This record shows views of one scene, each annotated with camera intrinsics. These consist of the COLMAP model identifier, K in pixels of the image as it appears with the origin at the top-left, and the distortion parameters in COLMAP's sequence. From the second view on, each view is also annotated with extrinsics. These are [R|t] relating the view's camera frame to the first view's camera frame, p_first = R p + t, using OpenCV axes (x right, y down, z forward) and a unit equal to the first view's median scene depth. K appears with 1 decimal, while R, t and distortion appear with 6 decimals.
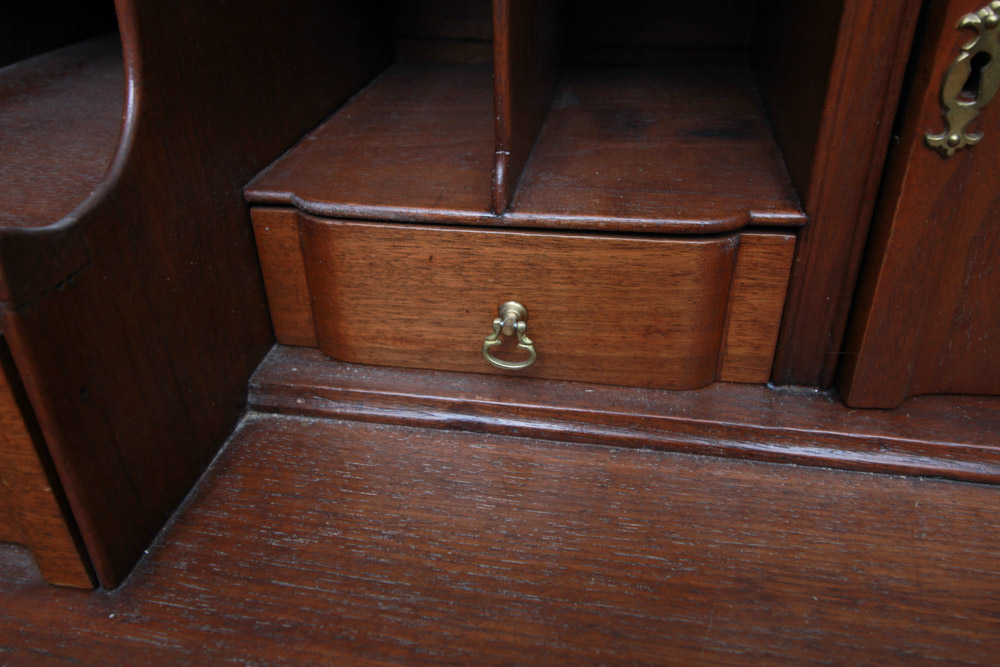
lens RADIAL K [[785.9, 0, 498.8], [0, 785.9, 320.2], [0, 0, 1]] dist [0.015883, -0.006733]
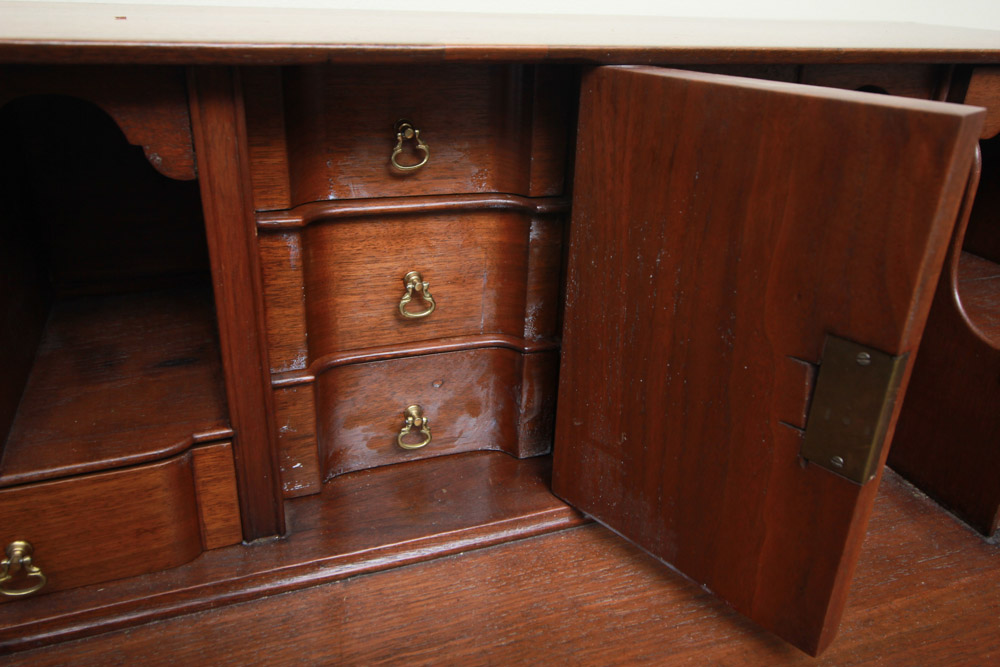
lens RADIAL K [[785.9, 0, 494.6], [0, 785.9, 325.6], [0, 0, 1]] dist [0.015883, -0.006733]
pose [[0.859276, -0.163190, 0.484782, 0.120819], [0.216736, 0.974618, -0.056083, -0.126228], [-0.463325, 0.153260, 0.872835, -0.515472]]
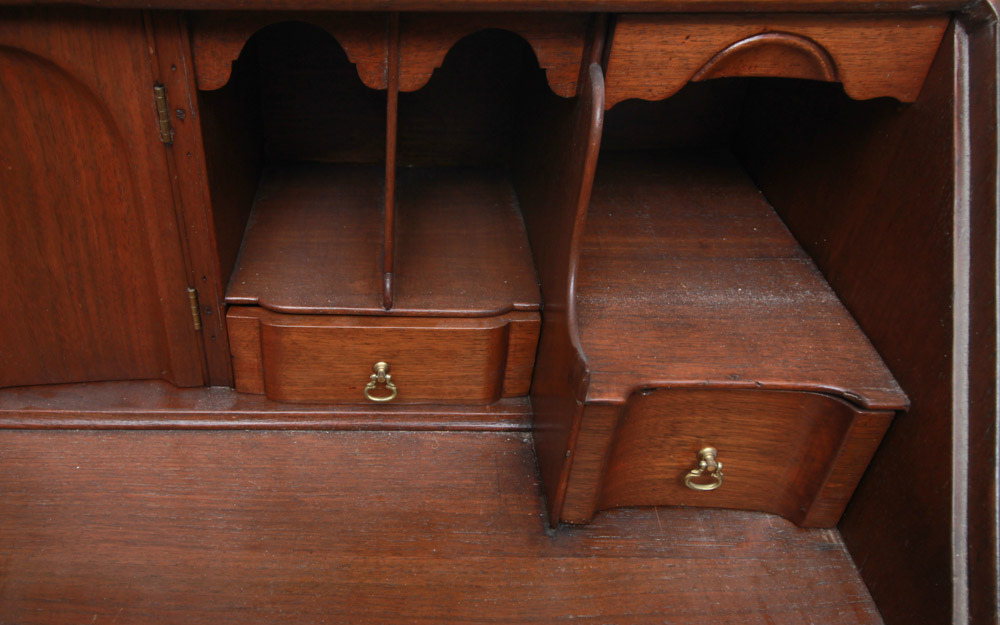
lens RADIAL K [[829.8, 0, 383.7], [0, 829.8, 428.8], [0, 0, 1]] dist [-0.003796, 0.027444]
pose [[0.986225, -0.090004, 0.138782, 1.198333], [0.063317, 0.980518, 0.185945, -0.109755], [-0.152814, -0.174596, 0.972710, -1.081734]]
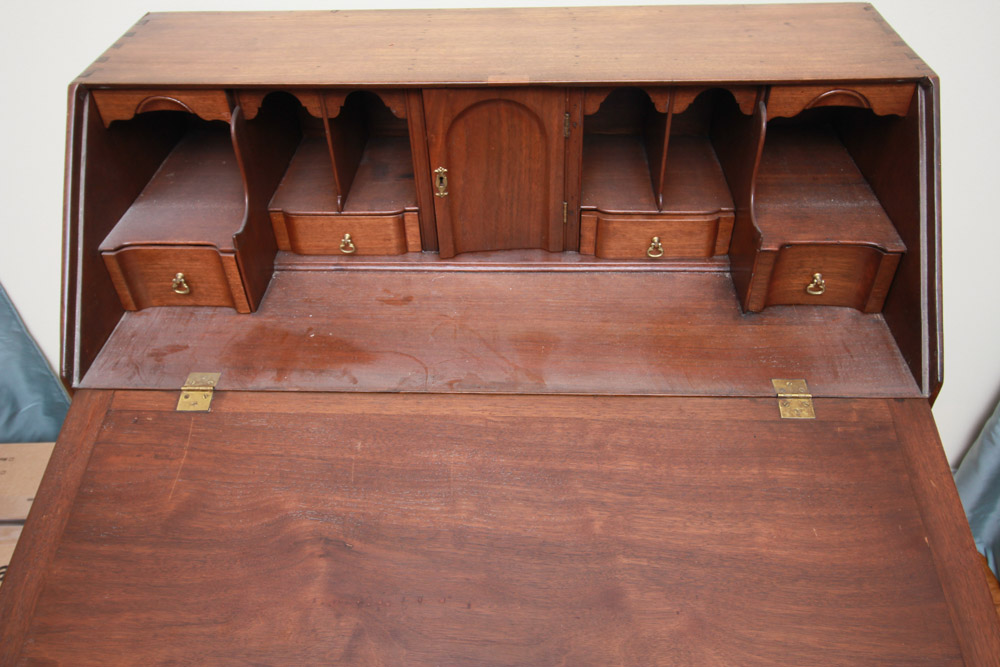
lens RADIAL K [[785.9, 0, 499.9], [0, 785.9, 315.3], [0, 0, 1]] dist [0.015883, -0.006733]
pose [[0.991084, -0.089816, 0.098415, 0.339915], [0.074011, 0.985312, 0.153890, -0.168808], [-0.110792, -0.145234, 0.983175, -2.824129]]
